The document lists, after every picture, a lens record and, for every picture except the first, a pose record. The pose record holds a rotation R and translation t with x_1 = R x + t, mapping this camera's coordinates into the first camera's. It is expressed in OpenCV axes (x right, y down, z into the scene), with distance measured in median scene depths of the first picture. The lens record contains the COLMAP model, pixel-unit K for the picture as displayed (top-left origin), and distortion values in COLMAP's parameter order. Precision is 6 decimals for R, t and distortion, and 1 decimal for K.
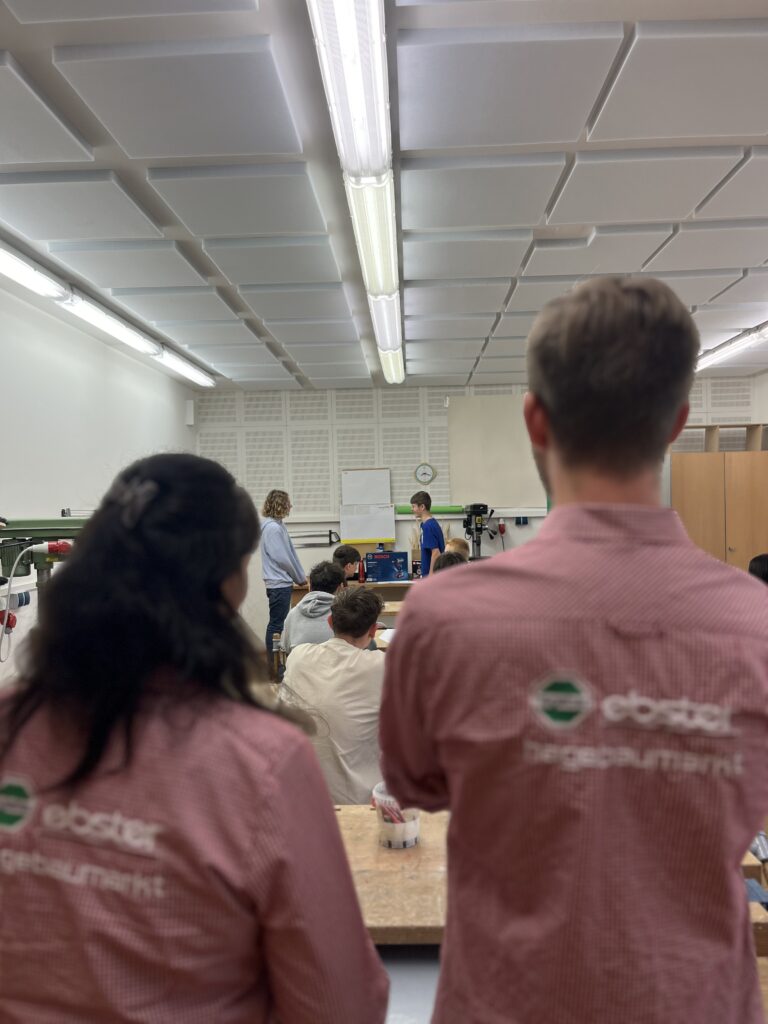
lens RADIAL K [[775.5, 0, 384.8], [0, 775.5, 510.3], [0, 0, 1]] dist [0.041593, -0.069182]
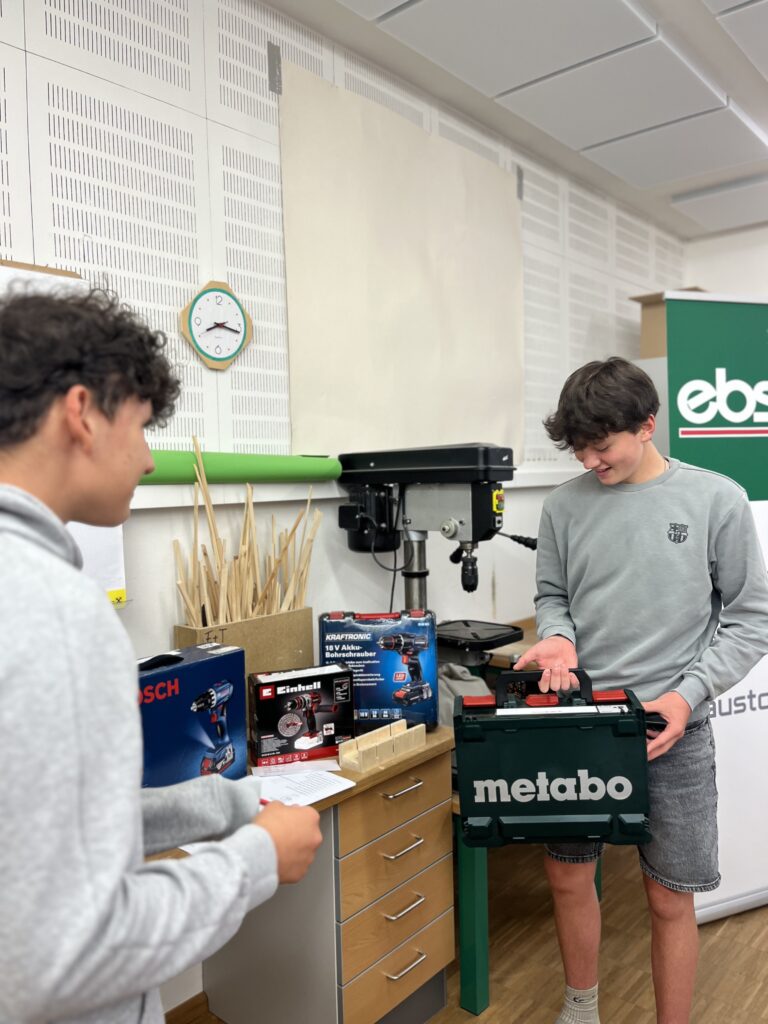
lens RADIAL K [[775.5, 0, 381.5], [0, 775.5, 514.1], [0, 0, 1]] dist [0.041593, -0.069182]
pose [[0.636139, -0.031813, 0.770918, -0.114025], [0.003391, 0.999255, 0.038438, 0.005375], [-0.771567, -0.021838, 0.635773, 0.794690]]
